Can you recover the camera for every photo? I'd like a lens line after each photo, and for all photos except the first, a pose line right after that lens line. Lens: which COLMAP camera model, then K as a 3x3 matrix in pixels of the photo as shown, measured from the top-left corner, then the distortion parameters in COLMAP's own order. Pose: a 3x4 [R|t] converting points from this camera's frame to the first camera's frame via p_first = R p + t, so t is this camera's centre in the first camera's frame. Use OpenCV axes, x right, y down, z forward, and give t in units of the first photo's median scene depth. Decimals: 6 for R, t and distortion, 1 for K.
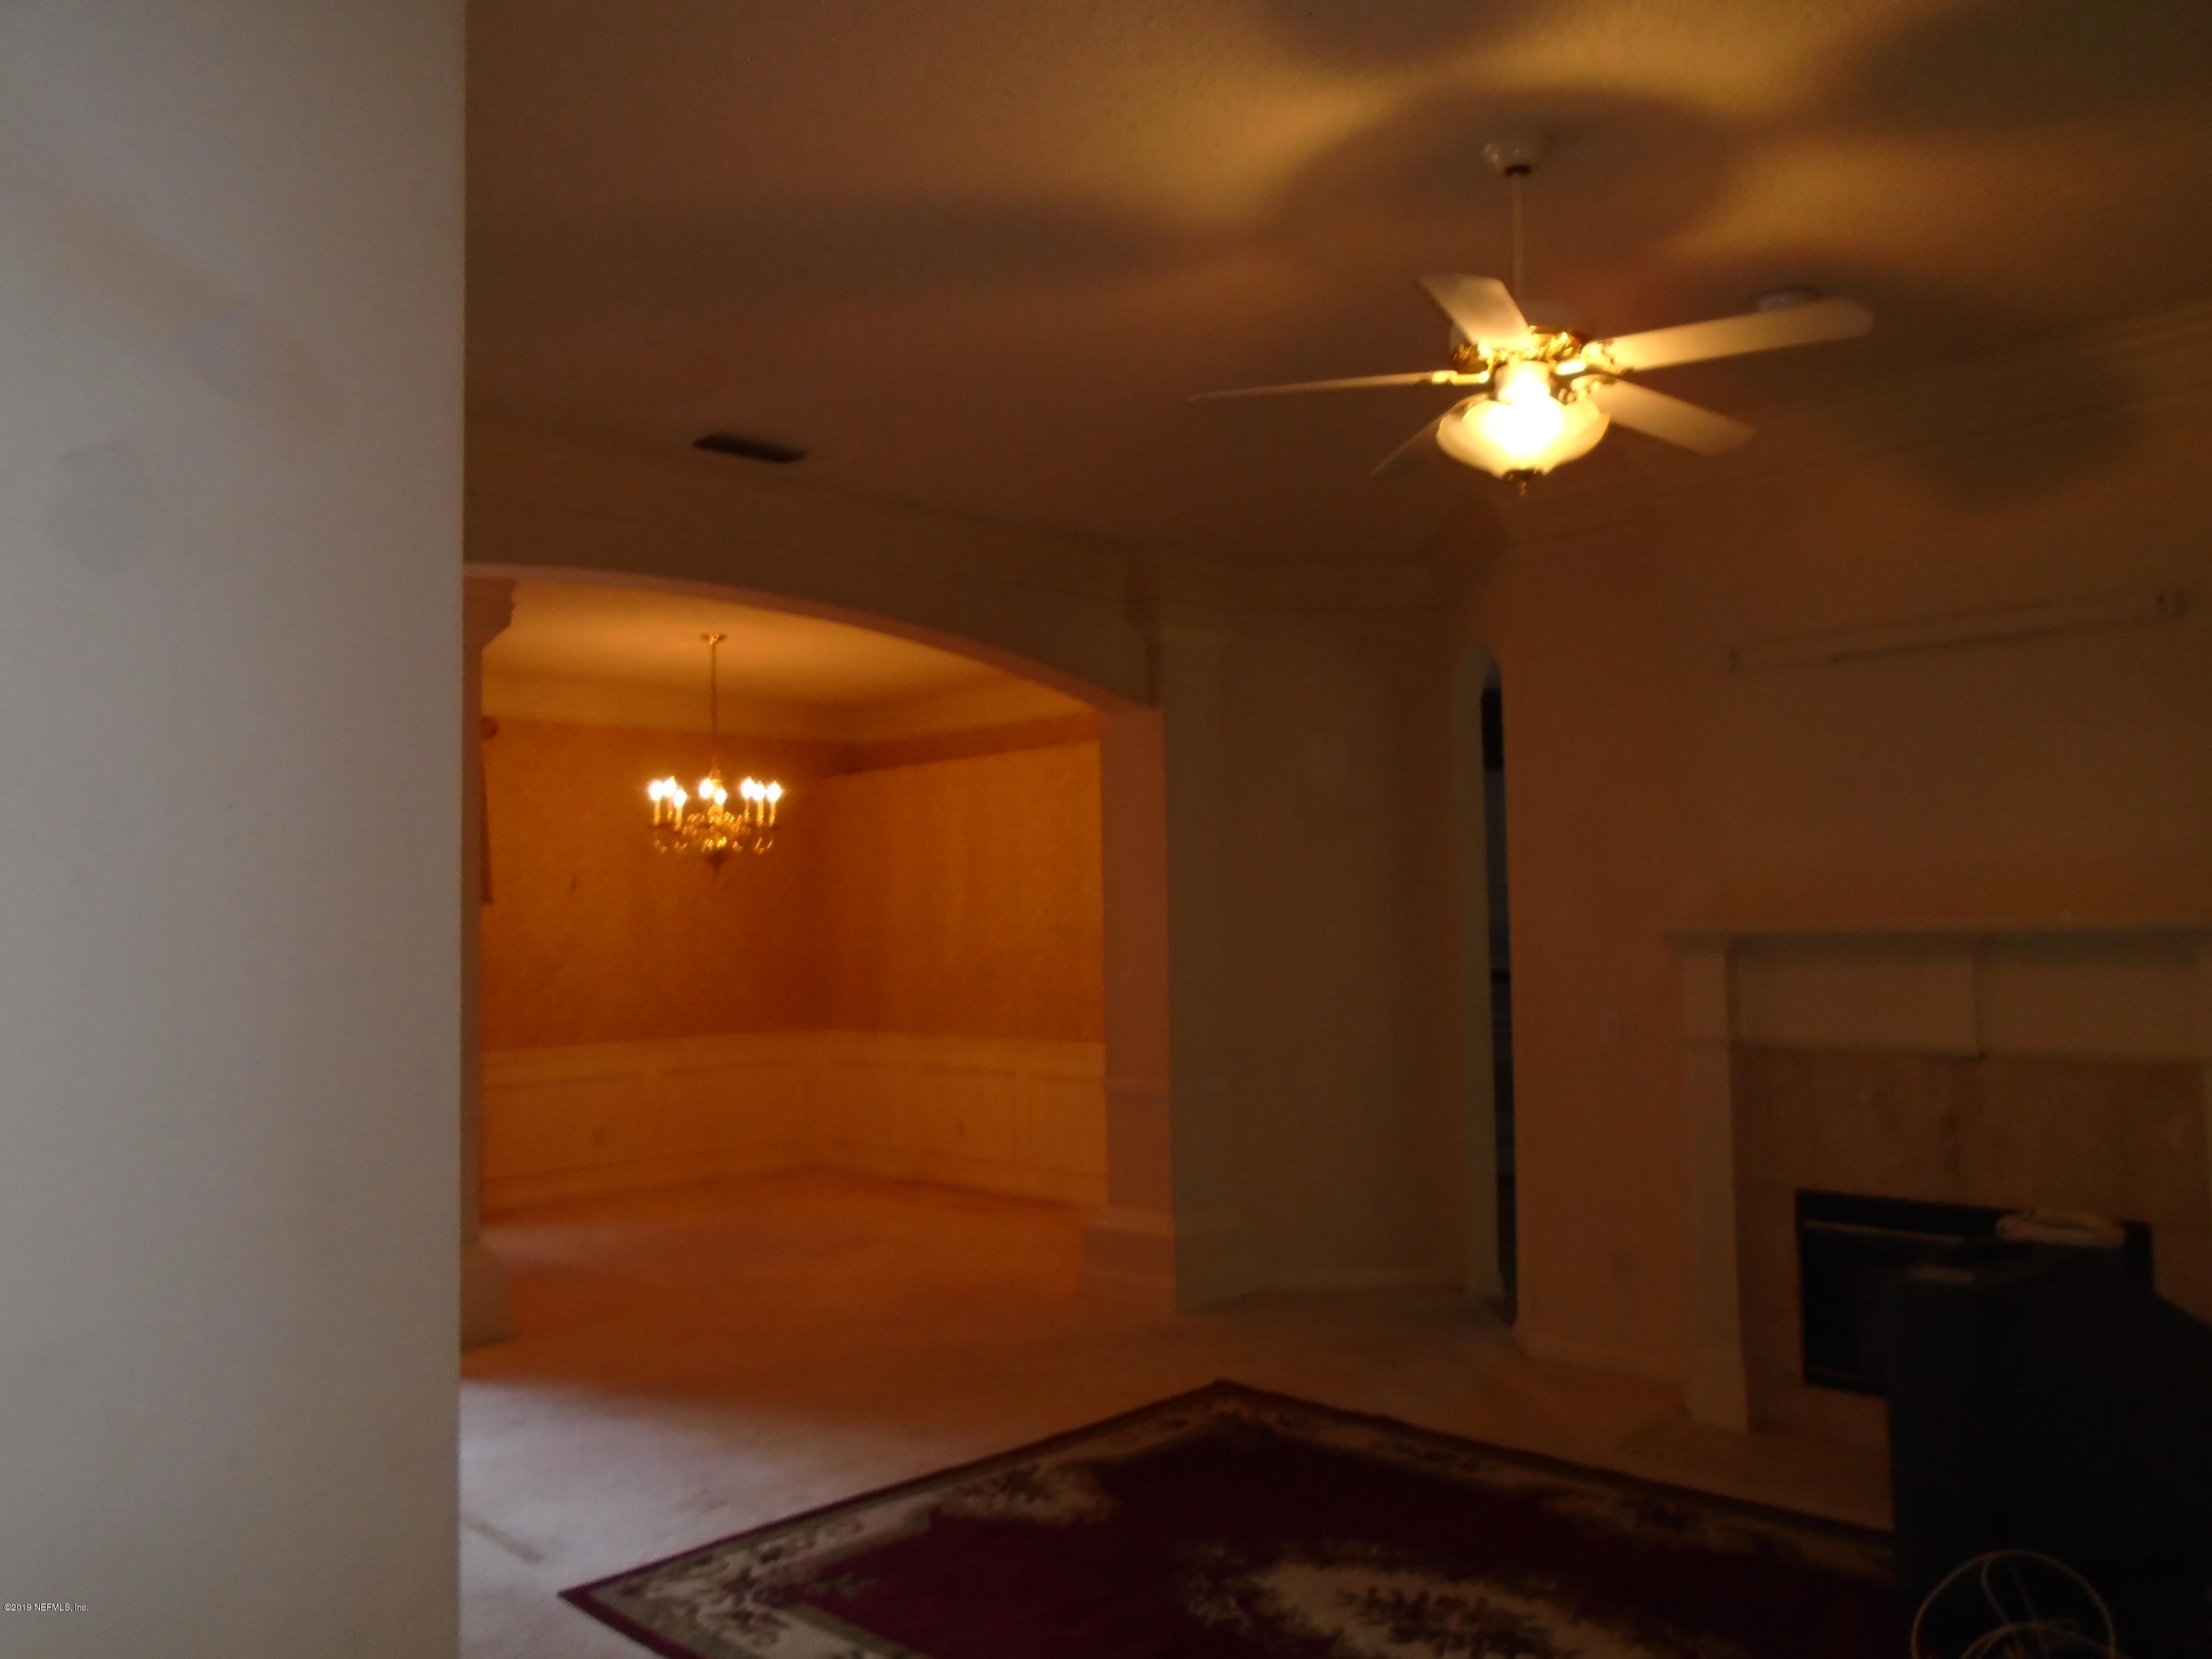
lens RADIAL K [[1675.3, 0, 1089.1], [0, 1675.3, 829.8], [0, 0, 1]] dist [-0.005433, 0.002306]
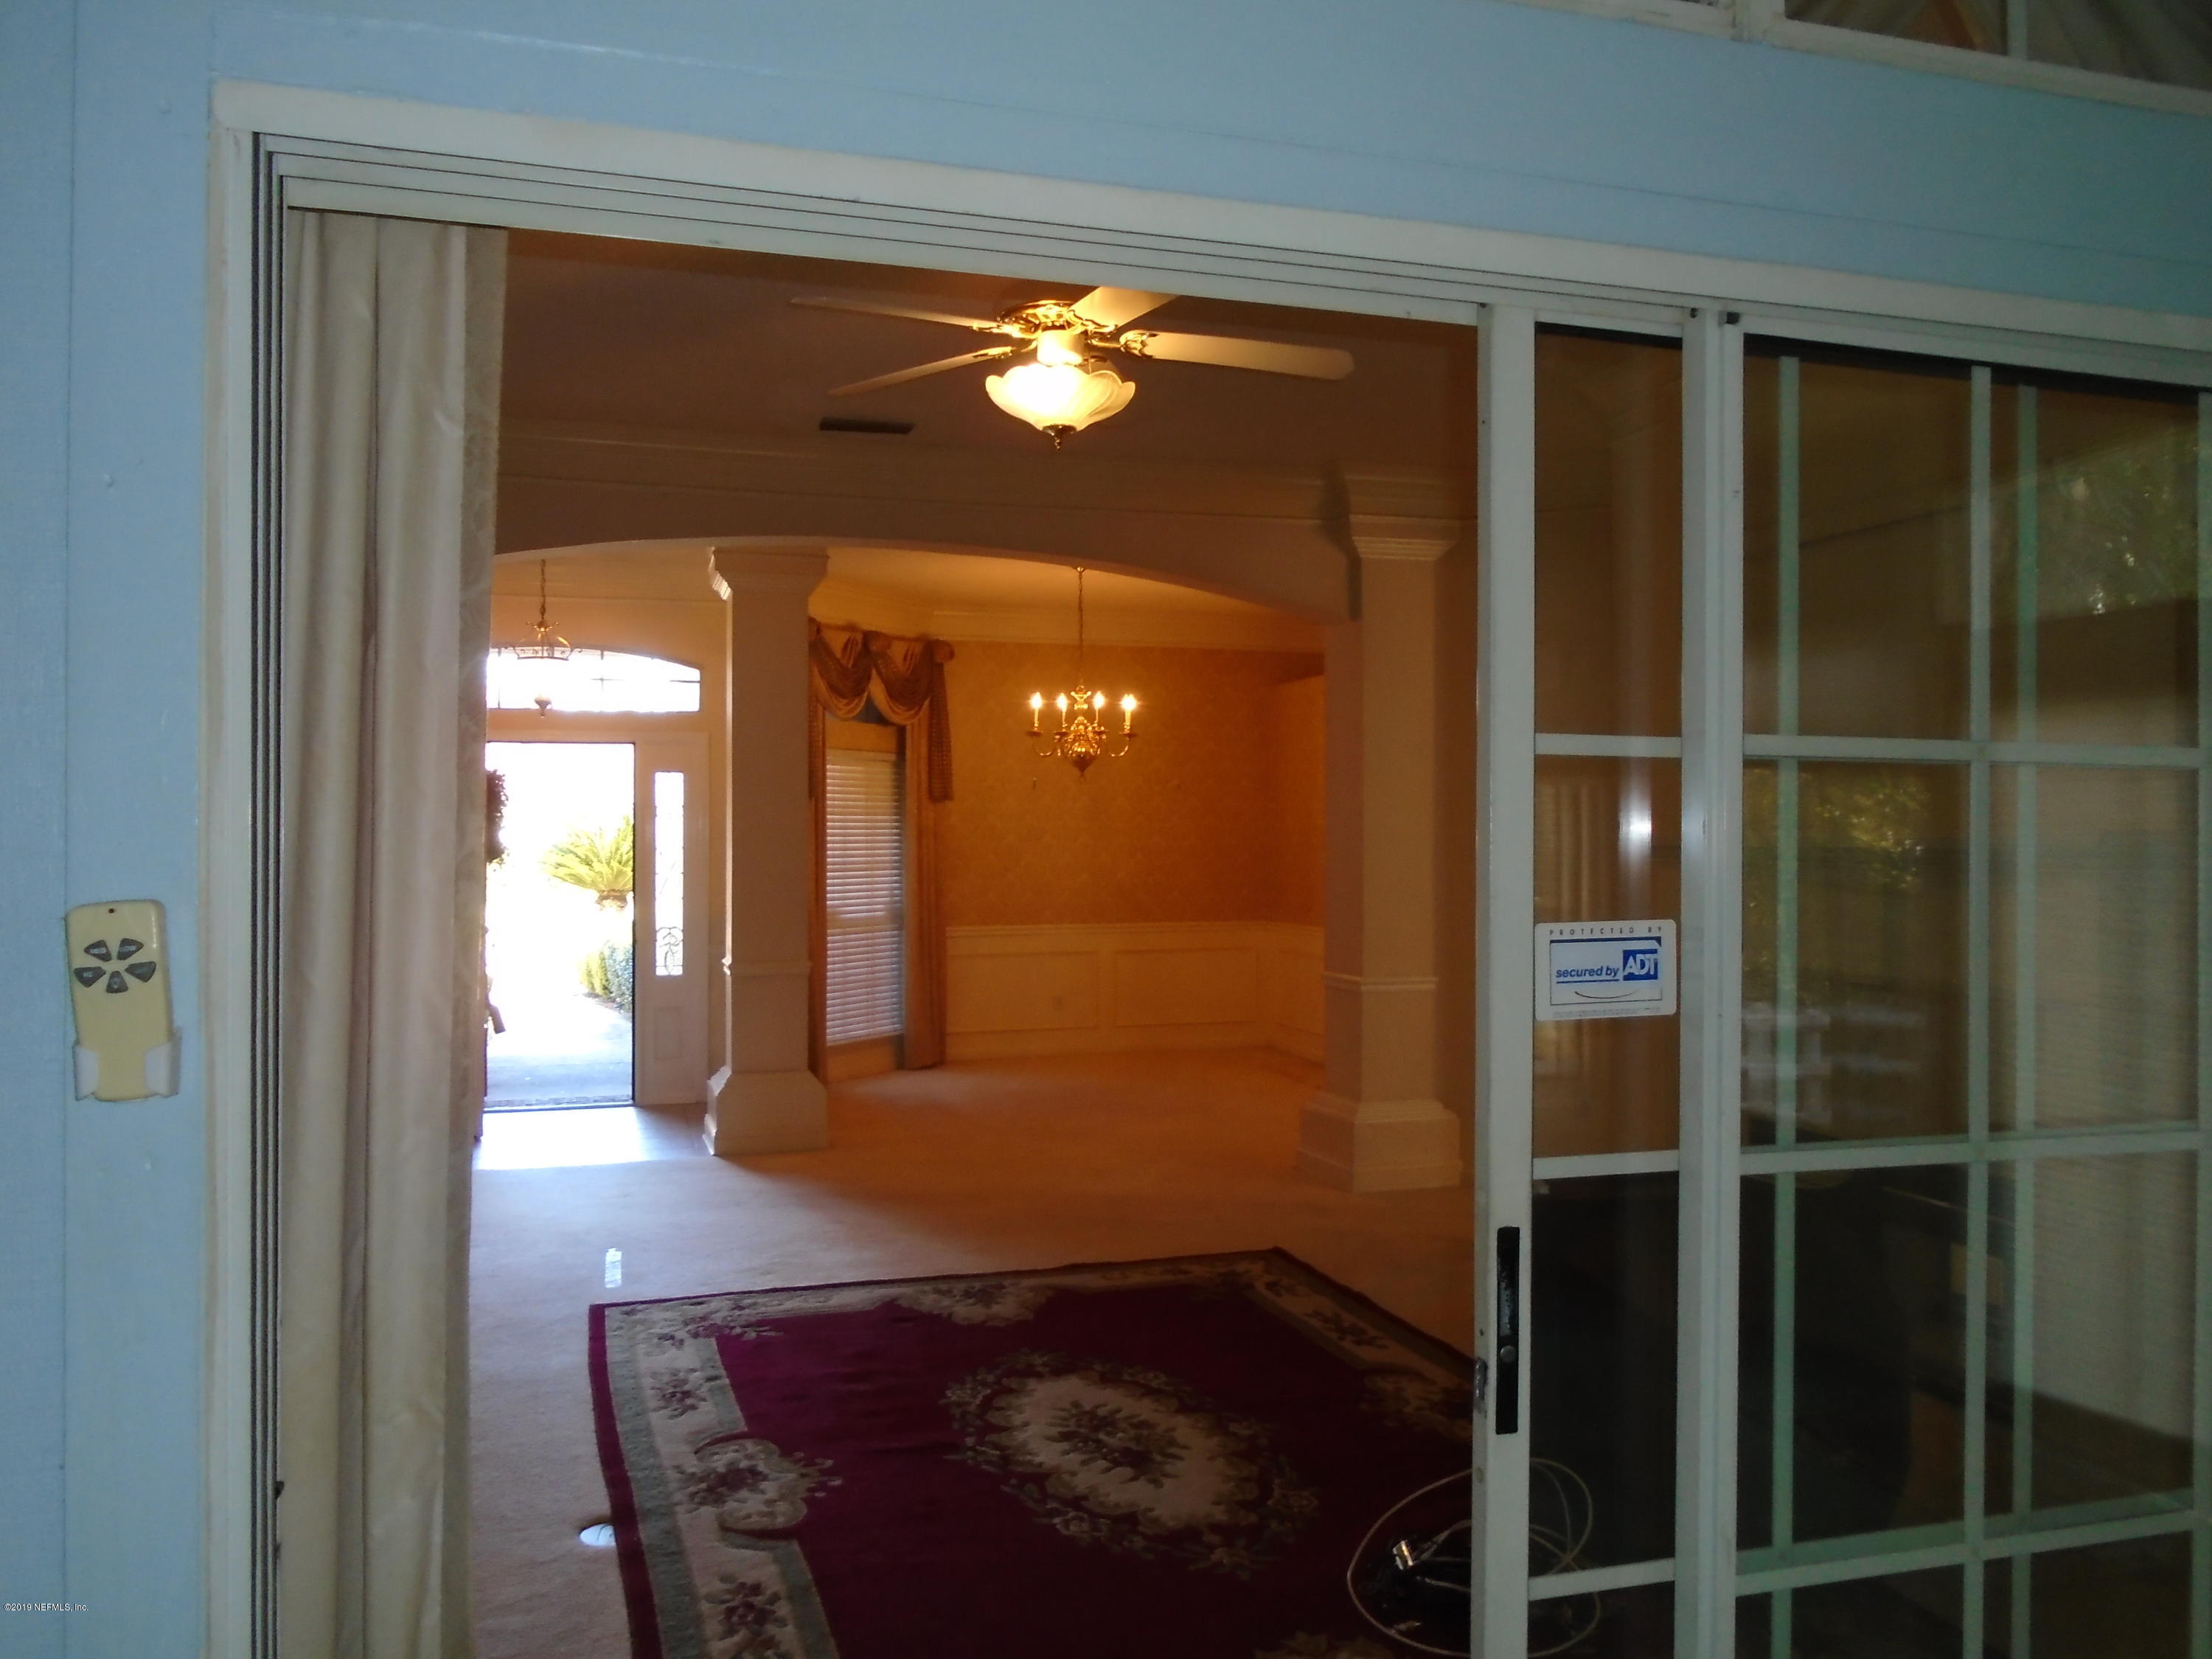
lens RADIAL K [[1675.3, 0, 1089.1], [0, 1675.3, 829.8], [0, 0, 1]] dist [-0.005433, 0.002306]
pose [[0.886134, 0.019070, -0.463037, 0.304584], [0.009152, 0.998238, 0.058626, -0.003893], [0.463340, -0.056188, 0.884398, -0.000098]]
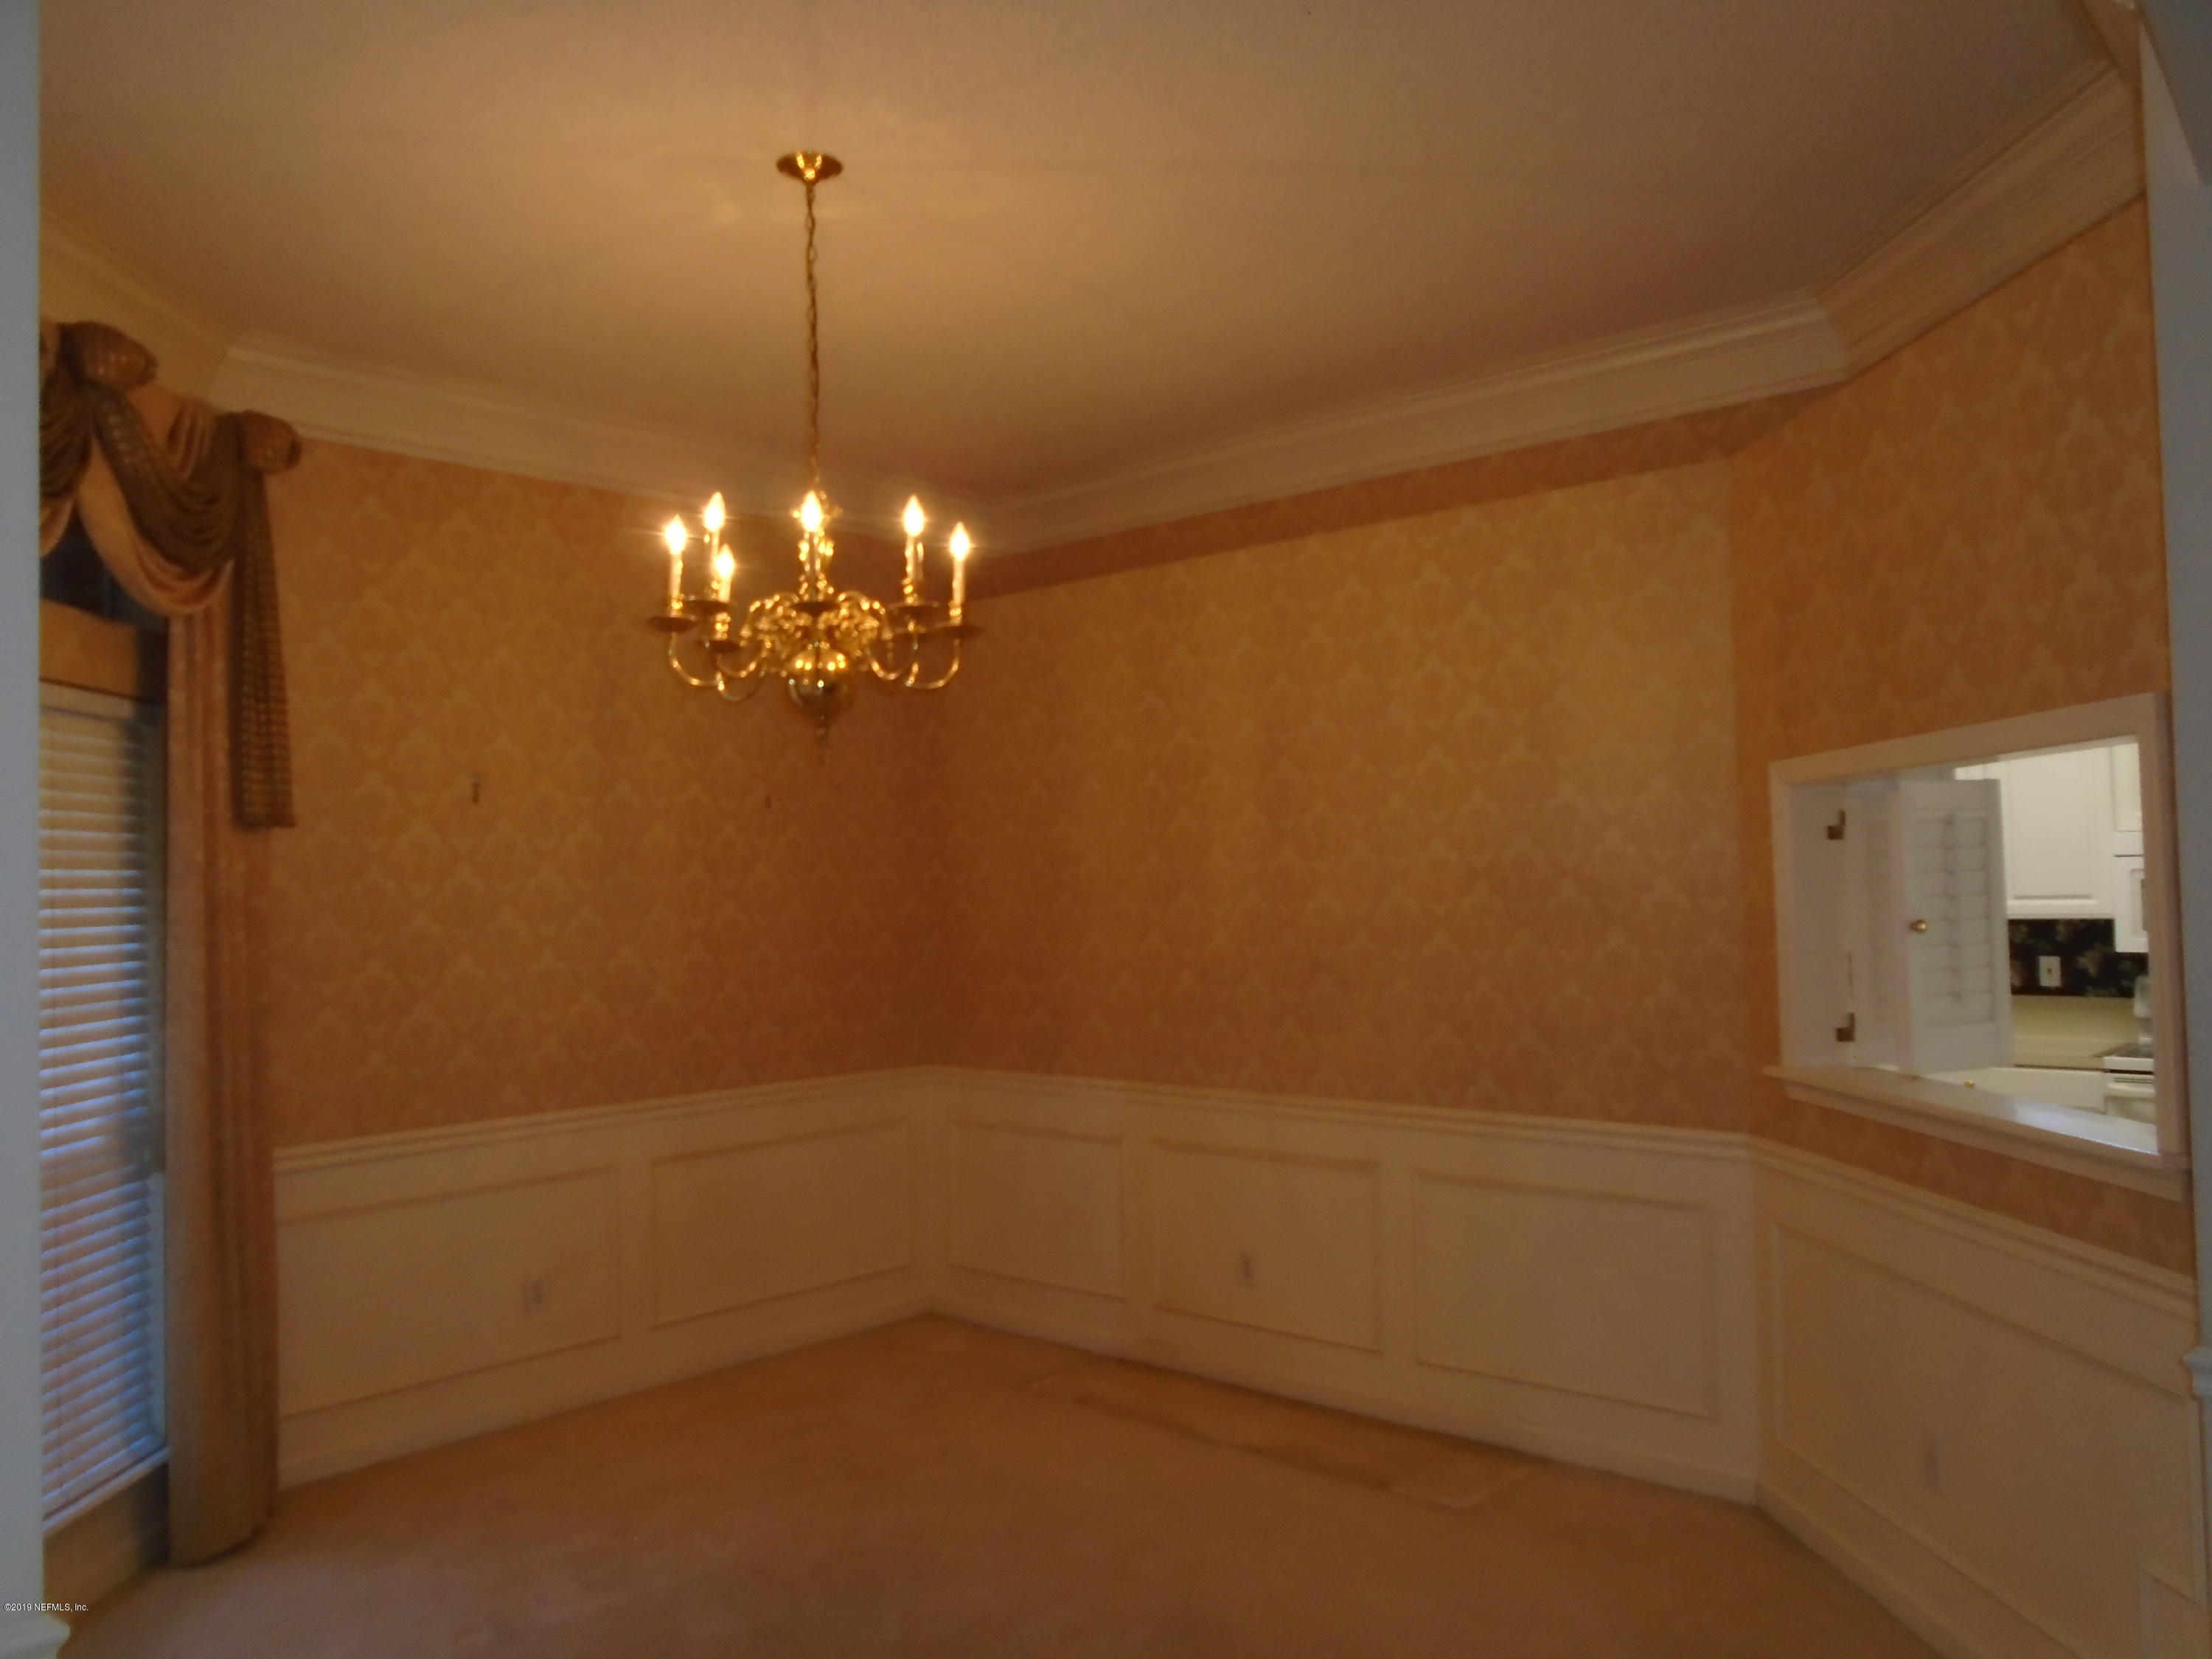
lens RADIAL K [[1732.5, 0, 1106.0], [0, 1732.5, 829.5], [0, 0, 1]] dist [0.000822, 0.000506]
pose [[0.999113, -0.003374, 0.041985, -0.169935], [0.002342, 0.999694, 0.024608, 0.037063], [-0.042056, -0.024488, 0.998815, 0.569932]]
